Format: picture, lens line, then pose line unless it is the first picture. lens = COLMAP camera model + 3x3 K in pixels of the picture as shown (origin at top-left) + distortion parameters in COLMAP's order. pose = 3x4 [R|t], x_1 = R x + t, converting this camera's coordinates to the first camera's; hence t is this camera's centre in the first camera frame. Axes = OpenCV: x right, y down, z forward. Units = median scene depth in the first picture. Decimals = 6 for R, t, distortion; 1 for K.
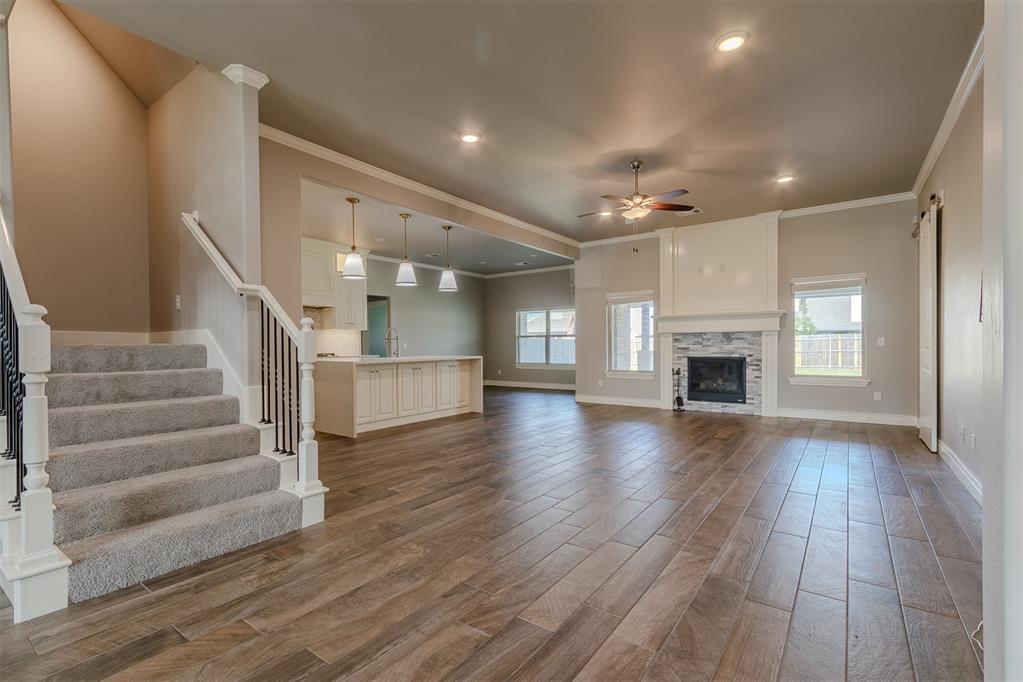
lens RADIAL K [[468.3, 0, 489.1], [0, 468.3, 348.6], [0, 0, 1]] dist [-0.003931, 0.001206]
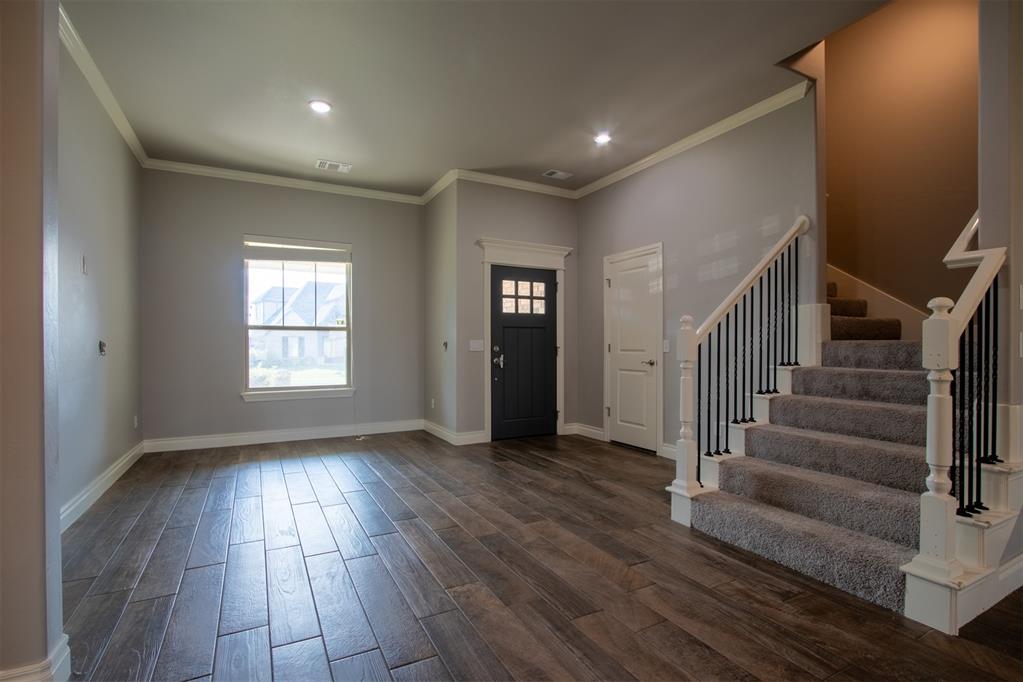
lens RADIAL K [[468.3, 0, 505.5], [0, 468.3, 345.3], [0, 0, 1]] dist [-0.003931, 0.001206]
pose [[-0.396023, 0.002594, -0.918237, 0.491109], [-0.009805, 0.999927, 0.007054, 0.000898], [0.918188, 0.011797, -0.395968, 0.841234]]
